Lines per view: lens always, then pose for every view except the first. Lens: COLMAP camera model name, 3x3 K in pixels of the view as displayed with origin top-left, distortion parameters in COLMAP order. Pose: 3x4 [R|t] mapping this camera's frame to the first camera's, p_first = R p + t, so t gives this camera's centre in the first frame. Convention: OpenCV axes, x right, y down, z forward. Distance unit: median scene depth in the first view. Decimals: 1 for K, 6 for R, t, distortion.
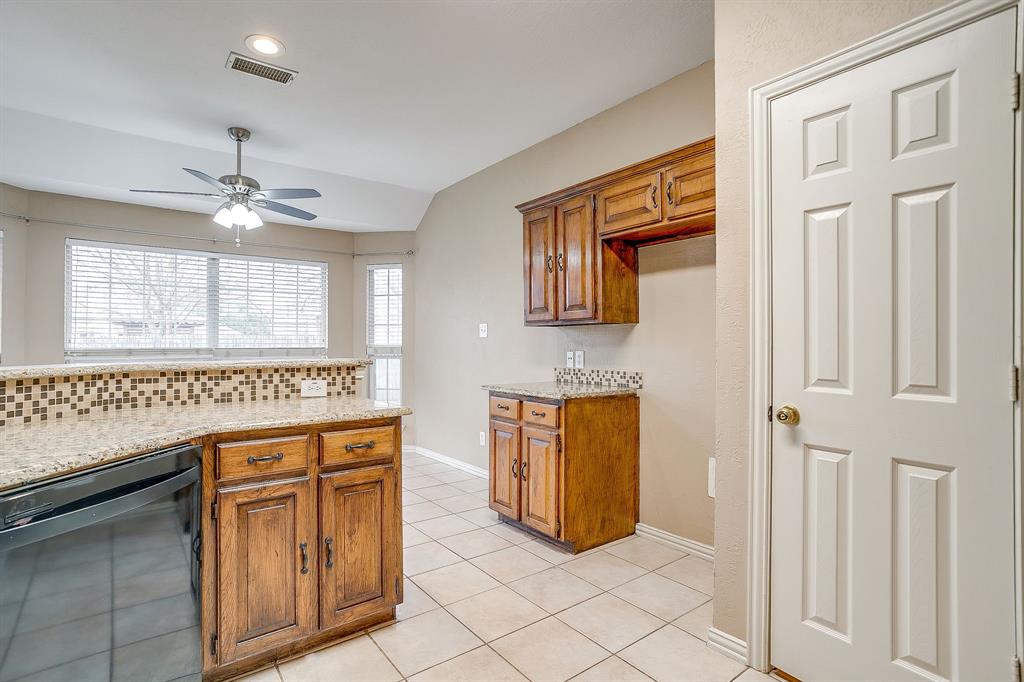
lens RADIAL K [[497.4, 0, 506.2], [0, 497.4, 341.7], [0, 0, 1]] dist [-0.048589, 0.025246]
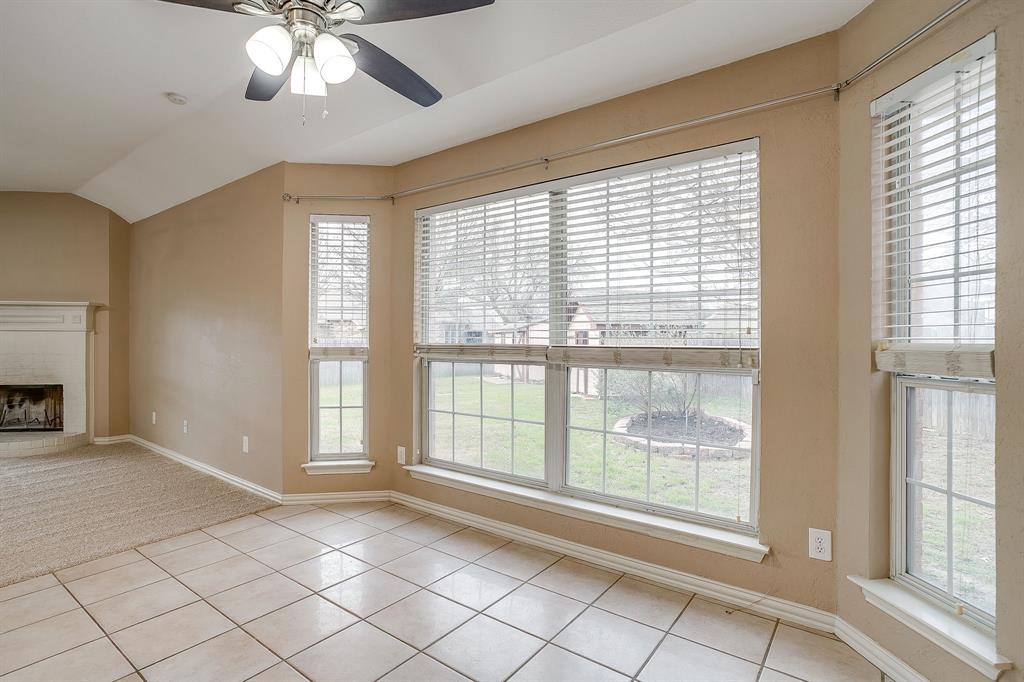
lens RADIAL K [[497.4, 0, 504.5], [0, 497.4, 337.8], [0, 0, 1]] dist [-0.048589, 0.025246]
pose [[0.268644, 0.002001, -0.963238, -0.091247], [-0.000375, 0.999998, 0.001973, 0.006743], [0.963240, -0.000168, 0.268644, 1.669962]]
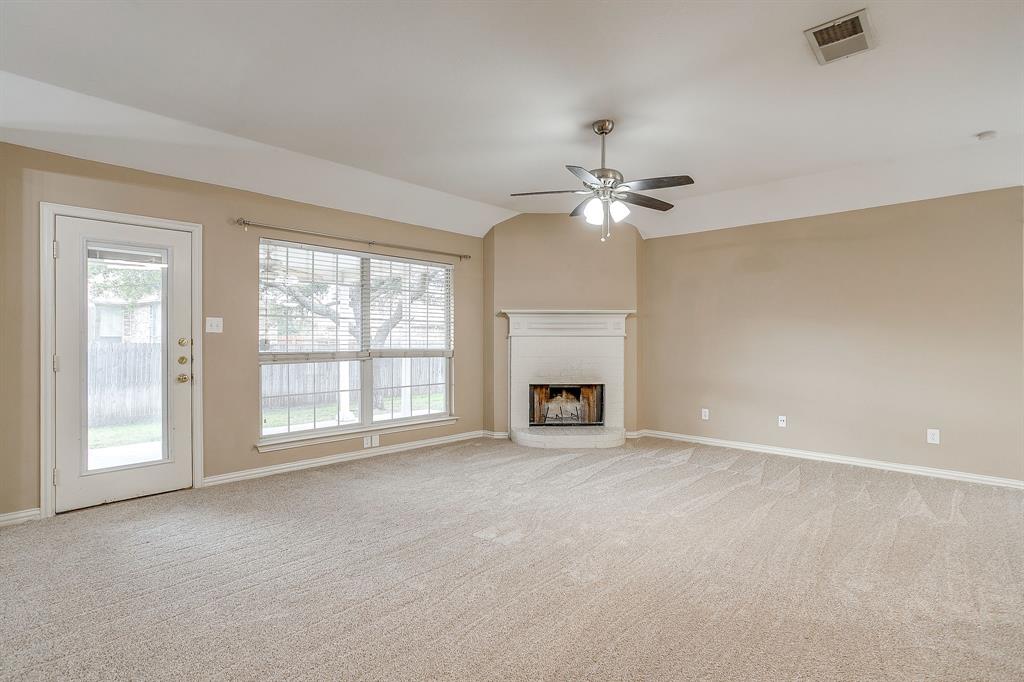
lens RADIAL K [[497.4, 0, 505.8], [0, 497.4, 331.9], [0, 0, 1]] dist [-0.048589, 0.025246]
pose [[0.161857, -0.016854, -0.986670, -0.348130], [0.002917, 0.999858, -0.016601, -0.001231], [0.986810, -0.000191, 0.161883, -0.700110]]
